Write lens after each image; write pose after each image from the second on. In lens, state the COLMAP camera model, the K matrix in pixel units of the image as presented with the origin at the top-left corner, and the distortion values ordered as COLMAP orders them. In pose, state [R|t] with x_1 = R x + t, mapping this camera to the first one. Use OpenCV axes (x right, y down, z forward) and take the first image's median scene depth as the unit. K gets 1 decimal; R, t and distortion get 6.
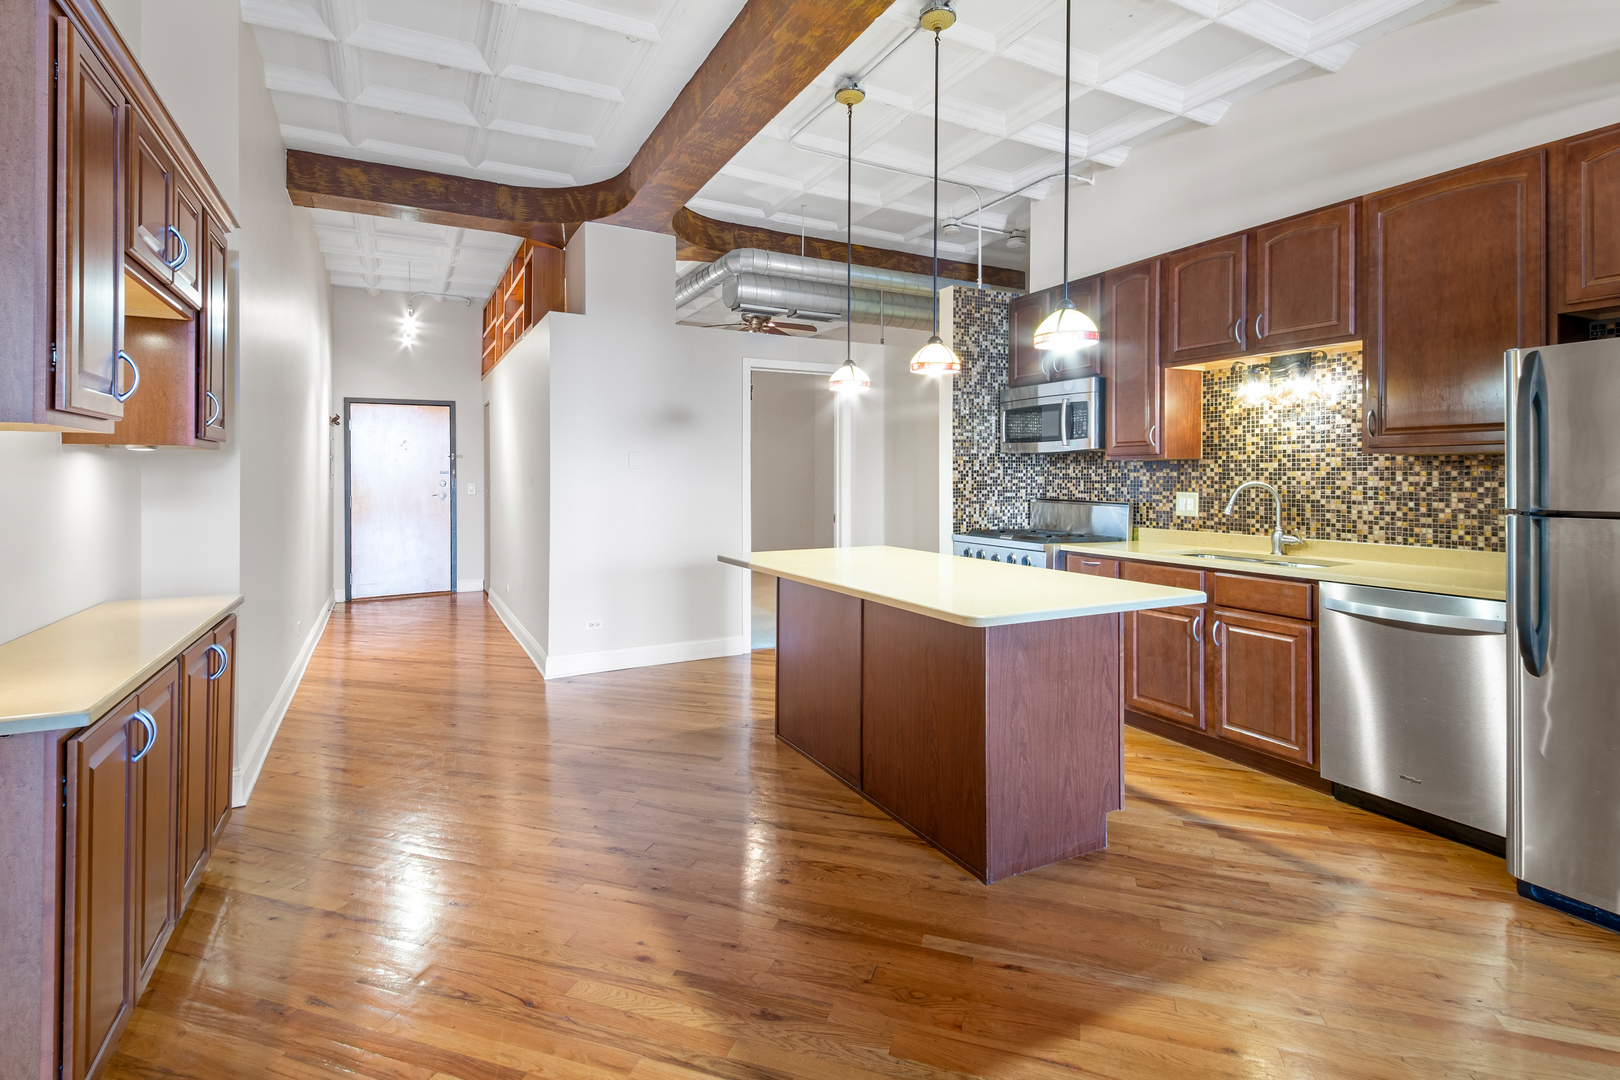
lens RADIAL K [[776.0, 0, 778.9], [0, 776.0, 485.6], [0, 0, 1]] dist [0.012190, -0.012663]
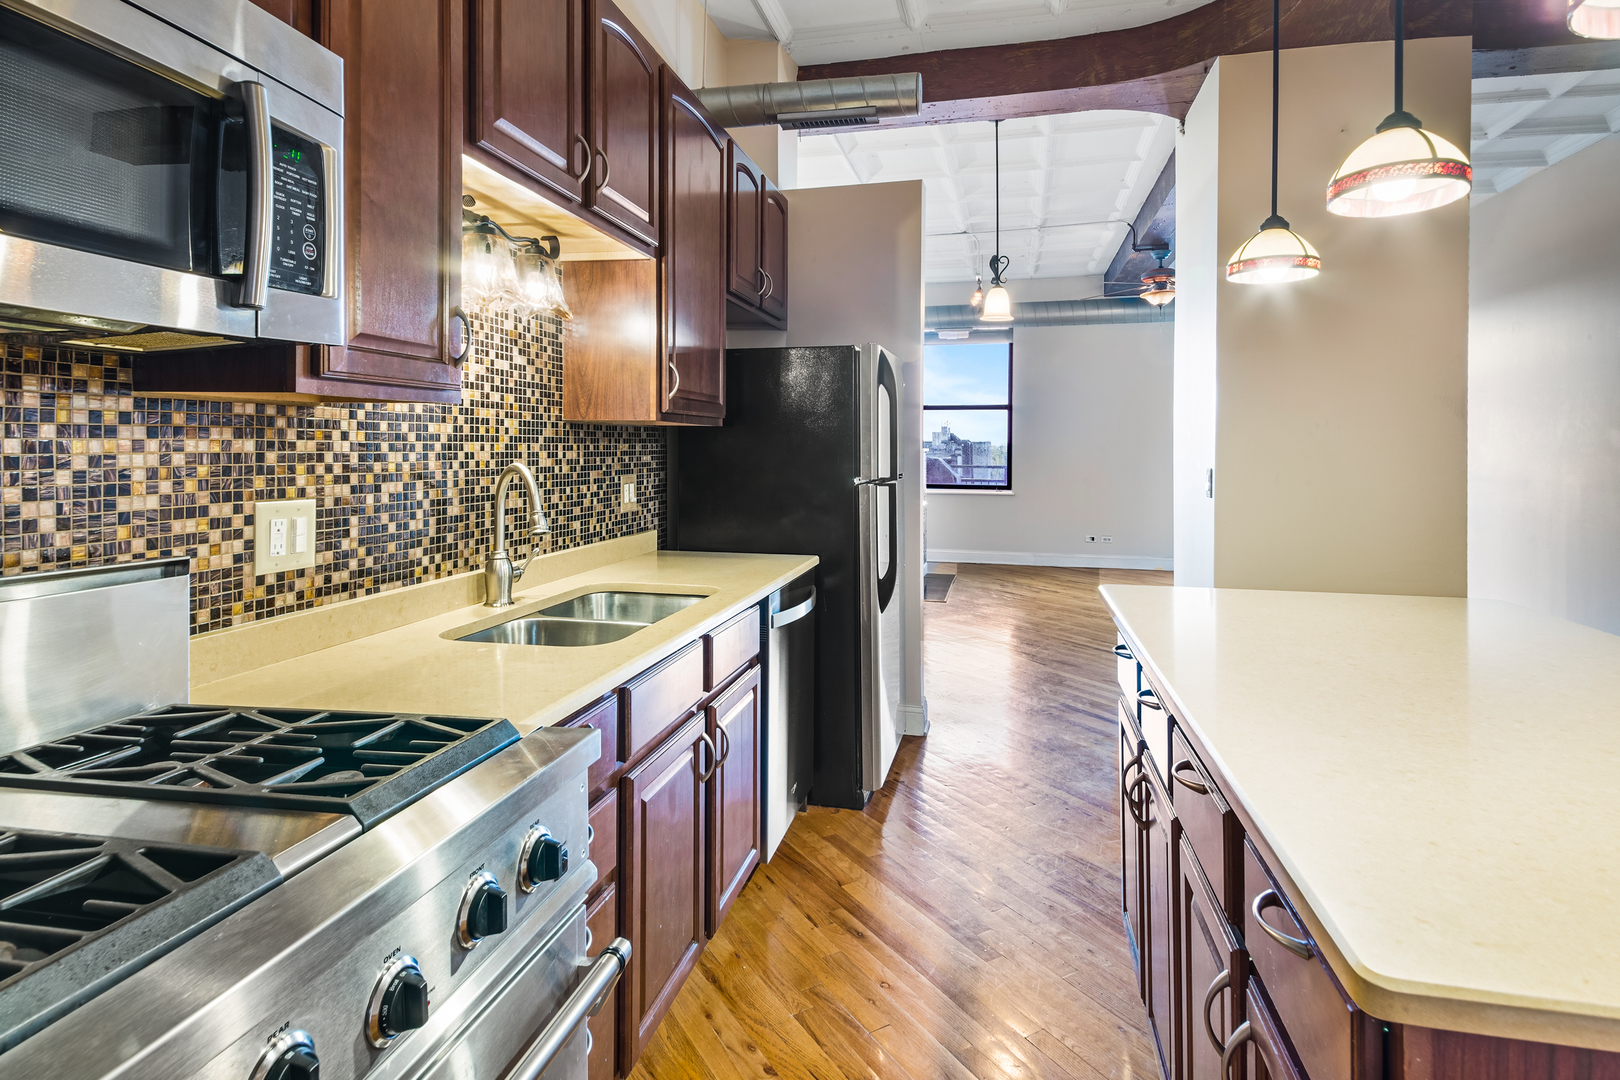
lens RADIAL K [[871.7, 0, 821.4], [0, 871.7, 445.2], [0, 0, 1]] dist [0.017866, -0.012840]
pose [[-0.778380, -0.000455, 0.627794, 0.120215], [0.004825, 0.999966, 0.006707, -0.019339], [-0.627775, 0.008249, -0.778351, 1.325607]]
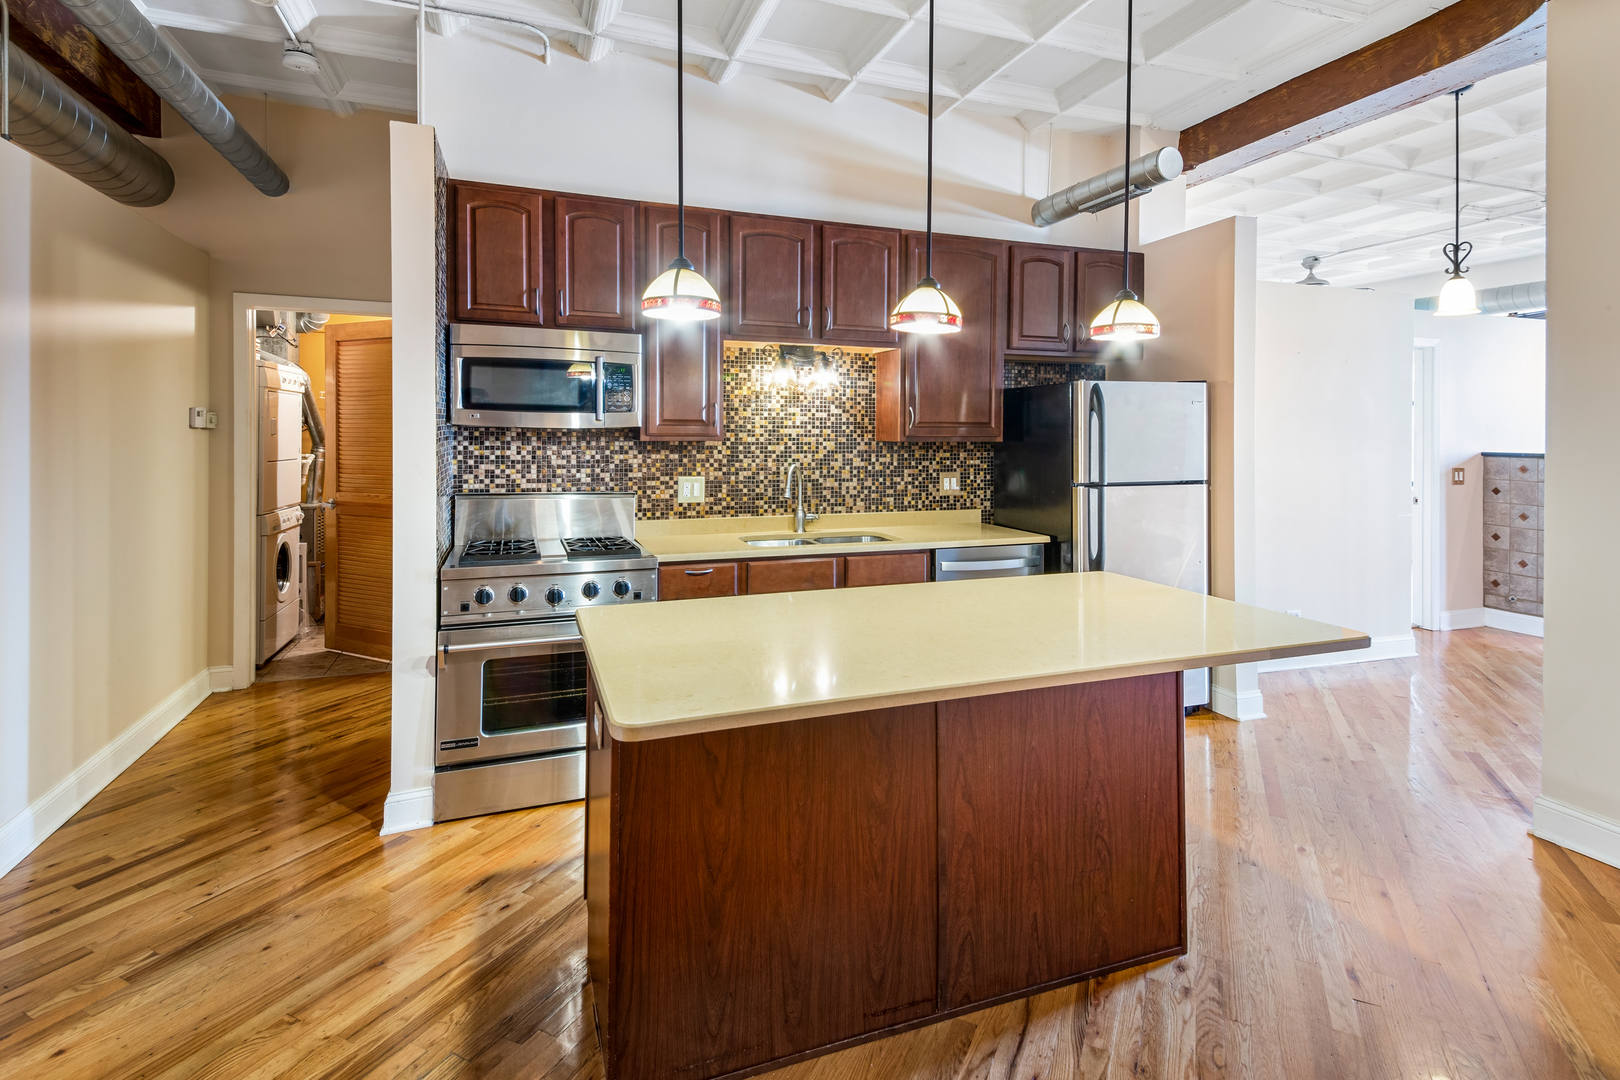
lens RADIAL K [[799.2, 0, 813.2], [0, 799.2, 445.4], [0, 0, 1]] dist [0.044568, -0.012396]
pose [[0.093823, -0.016097, 0.995459, -0.449873], [0.004984, 0.999864, 0.015698, -0.047762], [-0.995576, 0.003488, 0.093890, 0.888137]]
